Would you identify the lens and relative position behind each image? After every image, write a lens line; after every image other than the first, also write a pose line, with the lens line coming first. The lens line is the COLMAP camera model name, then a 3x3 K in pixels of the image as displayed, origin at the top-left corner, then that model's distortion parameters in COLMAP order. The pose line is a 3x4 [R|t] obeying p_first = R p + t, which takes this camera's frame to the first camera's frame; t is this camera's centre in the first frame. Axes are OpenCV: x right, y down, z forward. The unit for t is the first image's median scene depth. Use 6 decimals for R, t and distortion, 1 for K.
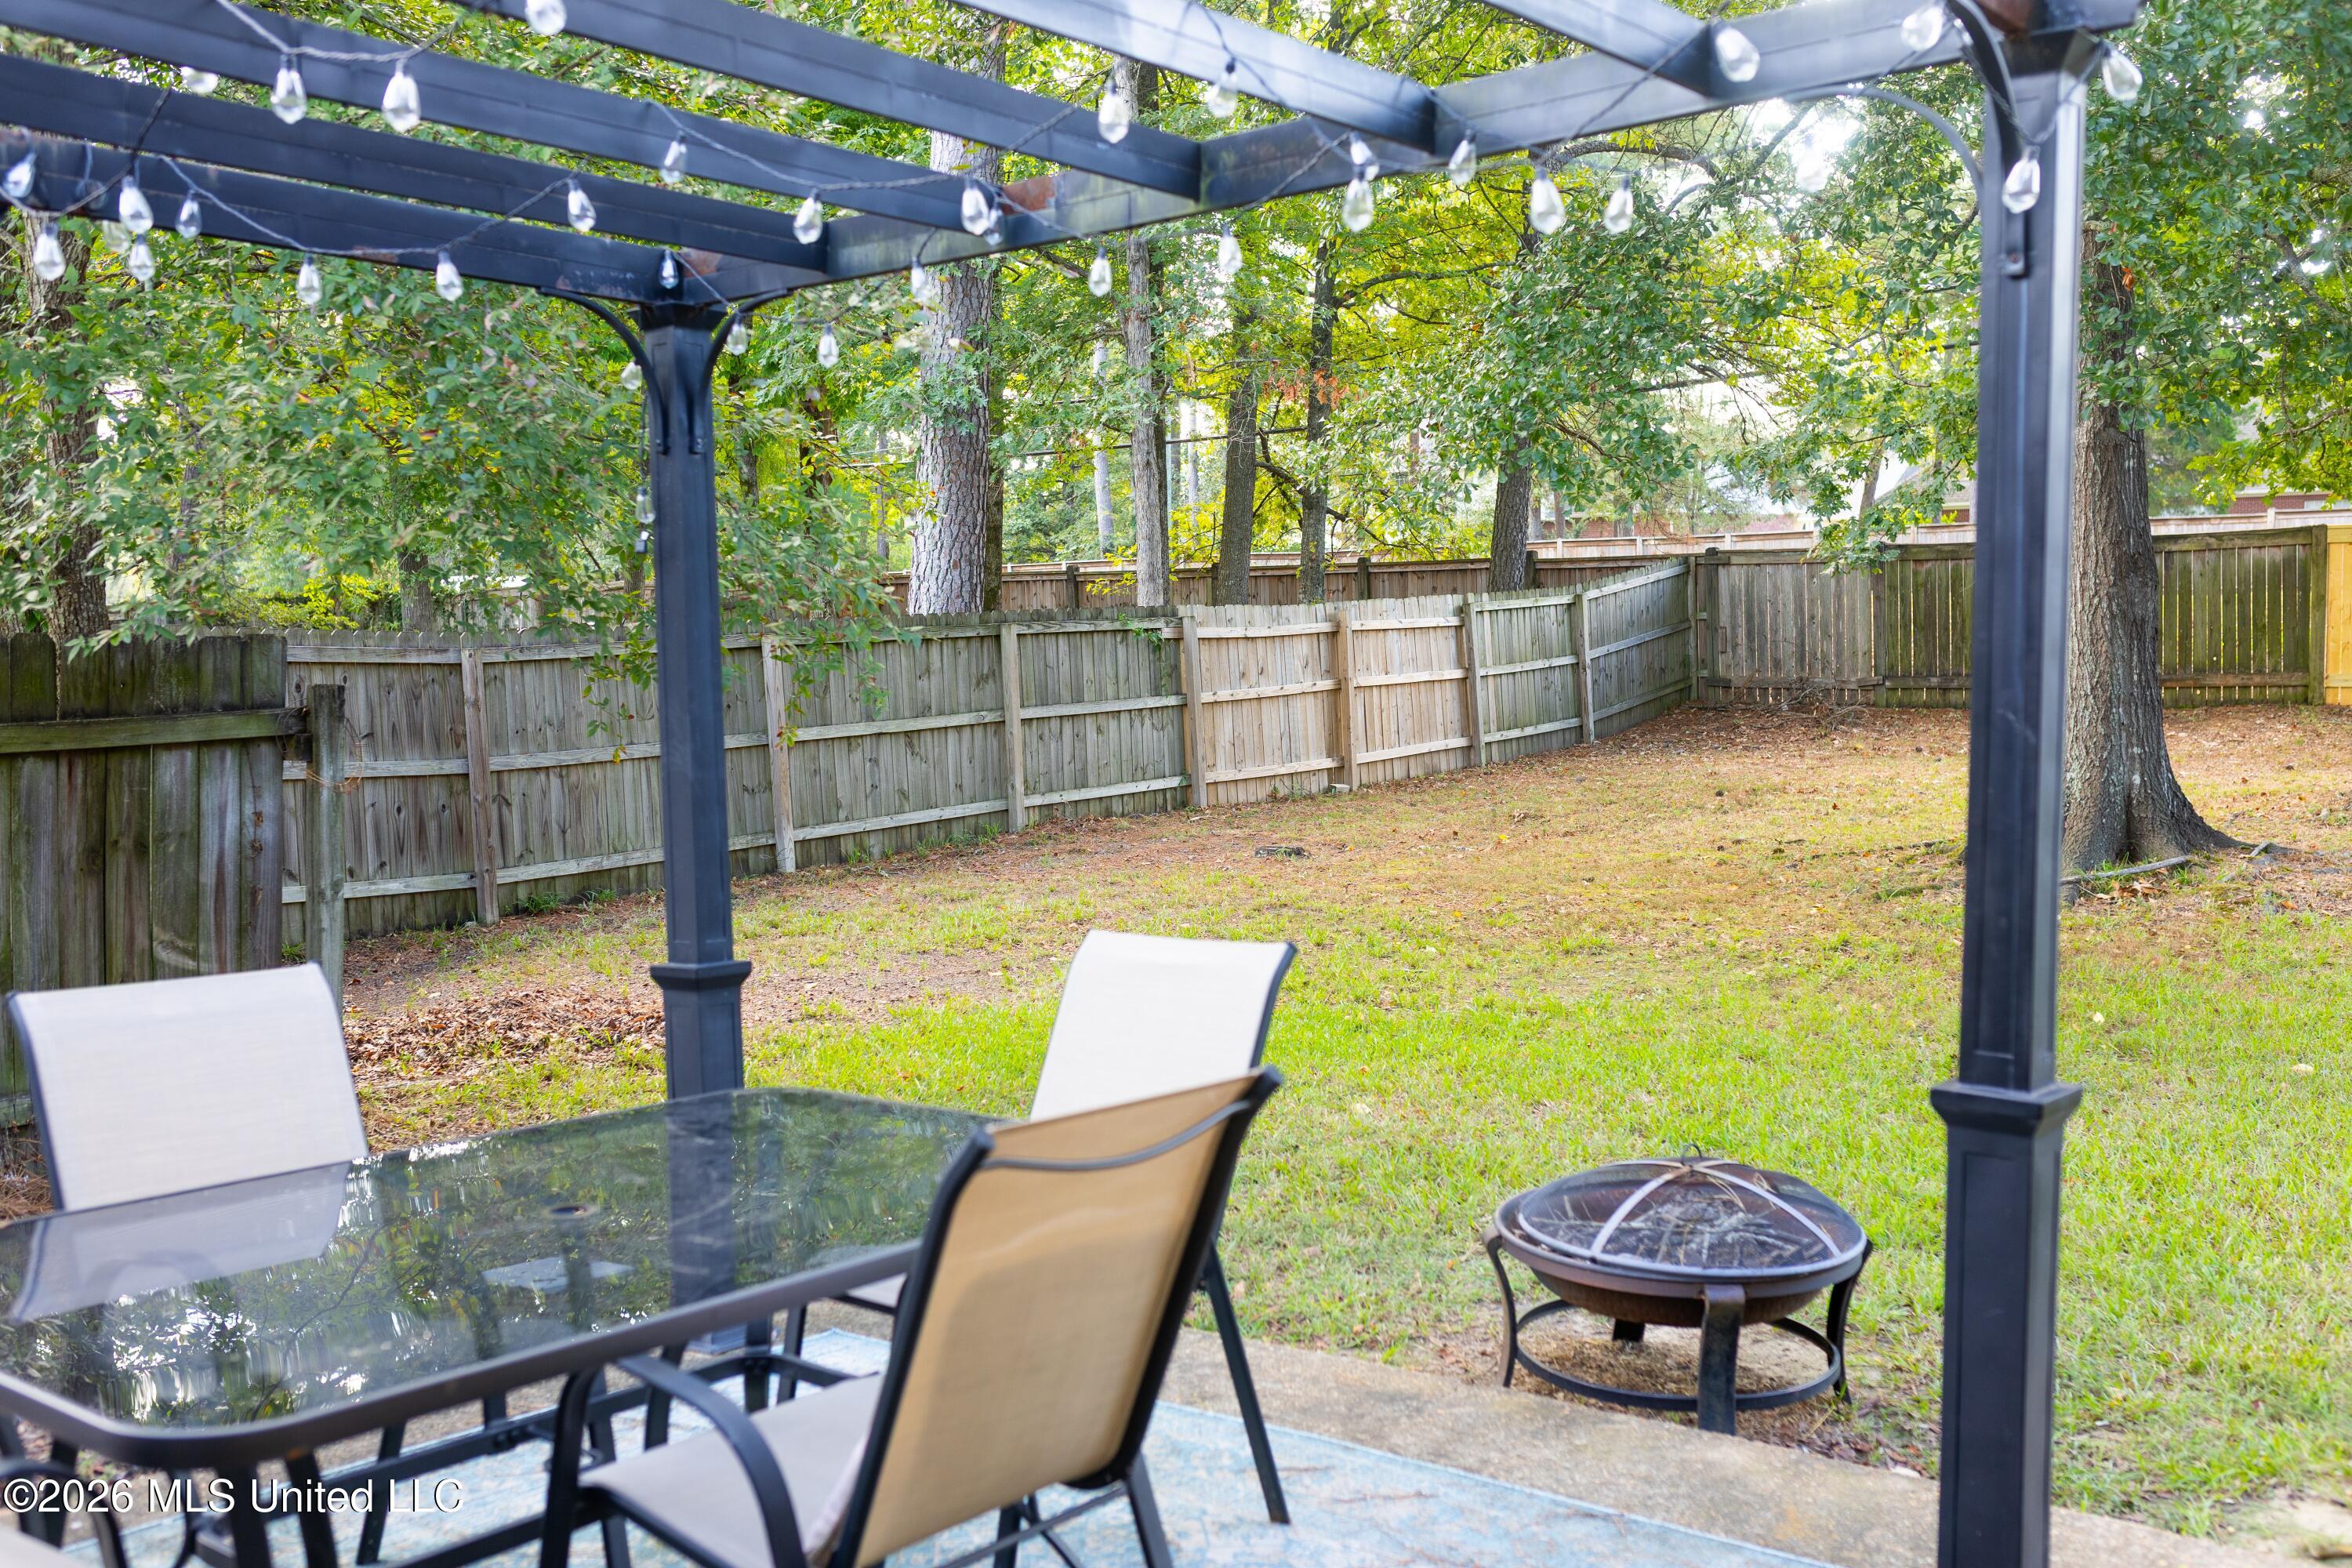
lens RADIAL K [[2222.1, 0, 1173.4], [0, 2222.1, 779.6], [0, 0, 1]] dist [0.002586, 0.000000]
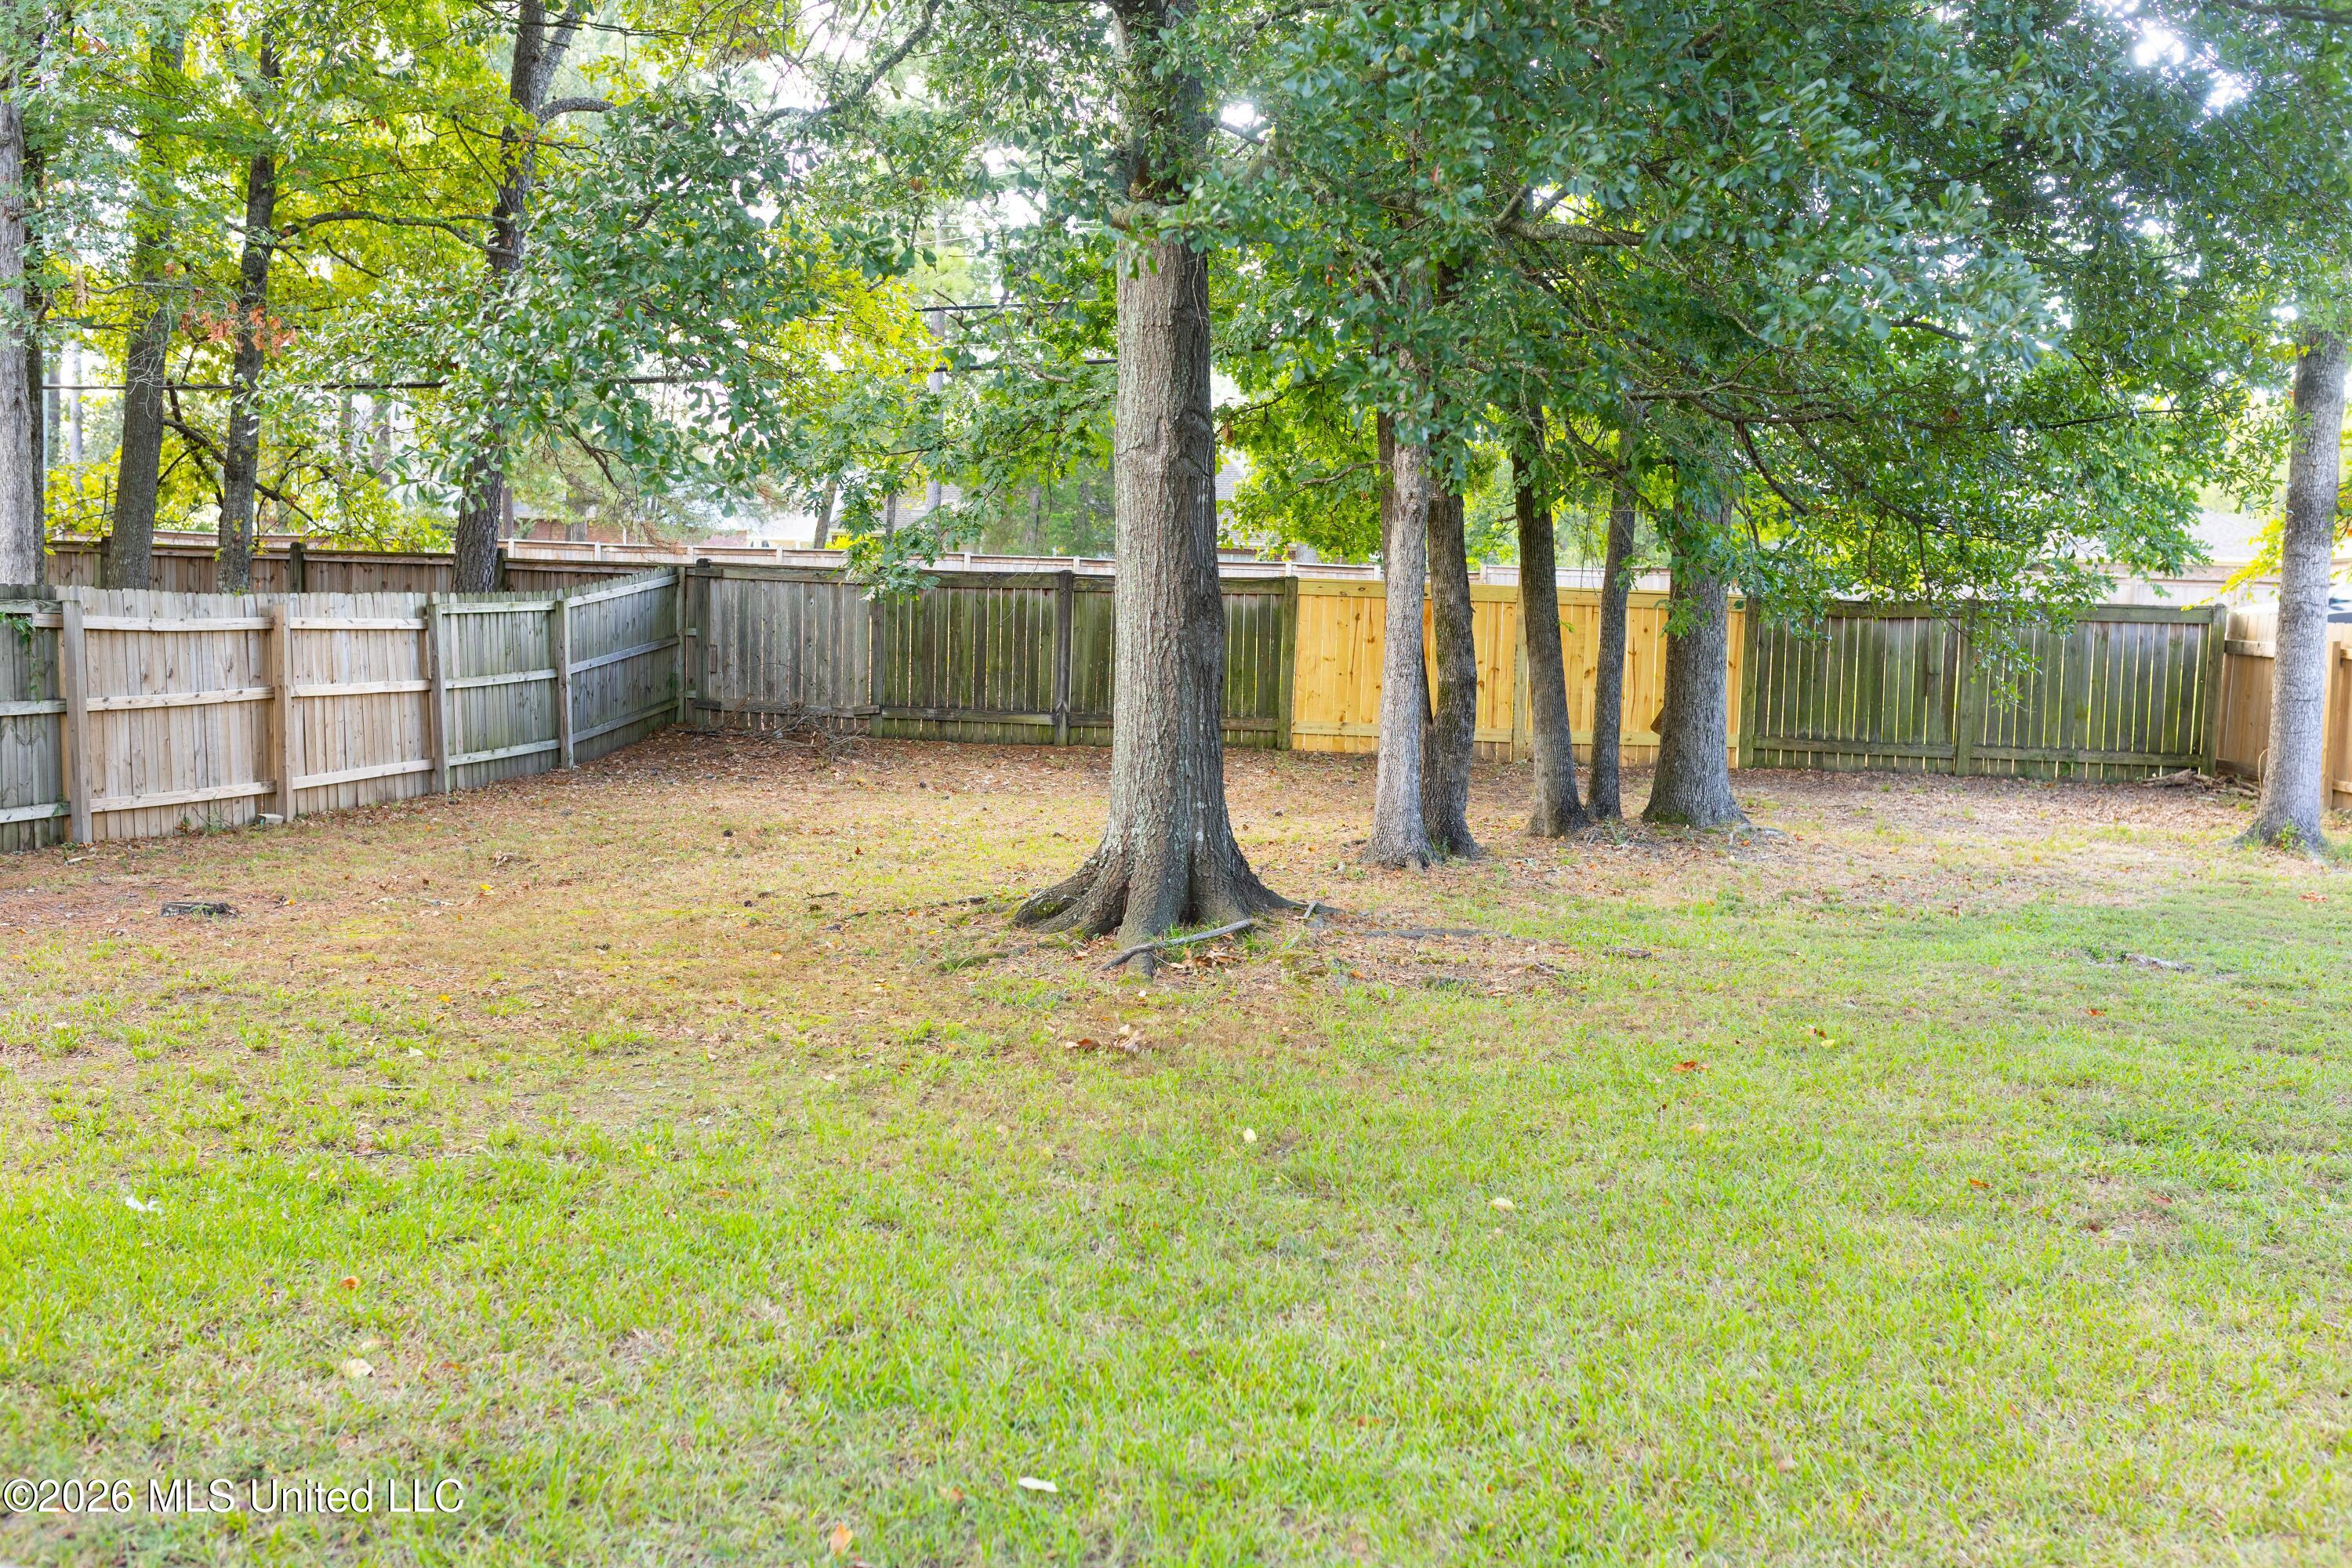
lens RADIAL K [[2222.1, 0, 1169.6], [0, 2222.1, 799.4], [0, 0, 1]] dist [0.002586, 0.000000]
pose [[0.891765, 0.018751, 0.452111, -0.000839], [-0.020445, 0.999790, -0.001140, -0.009702], [-0.452038, -0.008227, 0.891961, 0.116419]]
